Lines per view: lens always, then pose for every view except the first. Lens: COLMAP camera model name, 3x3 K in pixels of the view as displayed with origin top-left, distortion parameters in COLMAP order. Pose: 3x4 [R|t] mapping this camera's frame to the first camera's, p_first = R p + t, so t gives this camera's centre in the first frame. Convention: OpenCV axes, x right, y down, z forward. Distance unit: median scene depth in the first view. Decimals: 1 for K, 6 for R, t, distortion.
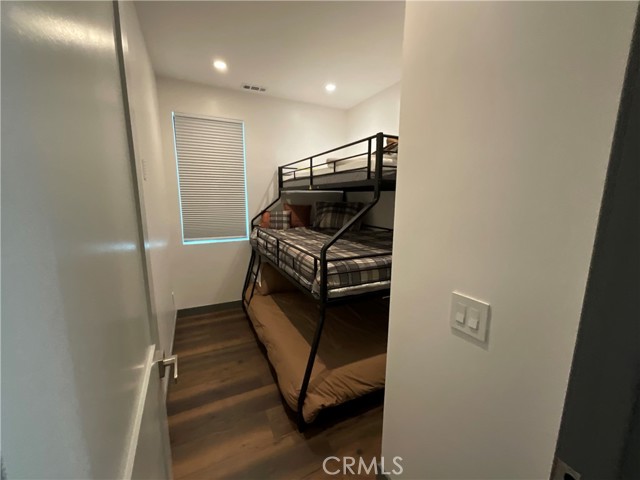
lens RADIAL K [[261.3, 0, 320.0], [0, 261.3, 240.0], [0, 0, 1]] dist [0.000636, 0.000620]
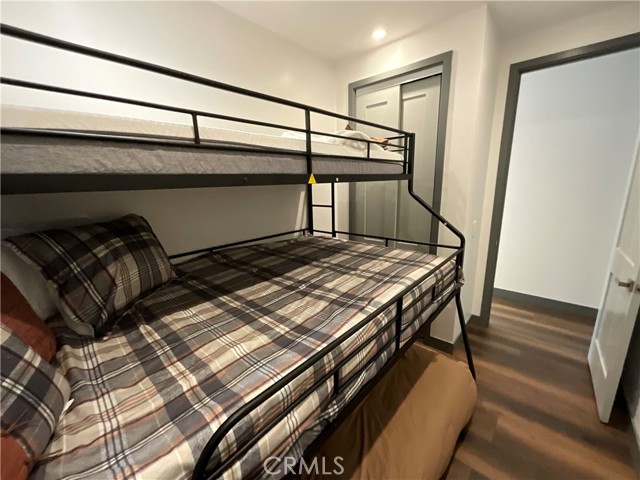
lens RADIAL K [[261.3, 0, 320.0], [0, 261.3, 240.0], [0, 0, 1]] dist [0.000636, 0.000620]
pose [[-0.374498, -0.193620, 0.906787, -0.474289], [0.181477, 0.943736, 0.276458, -0.227256], [-0.909295, 0.268094, -0.318290, 1.179090]]
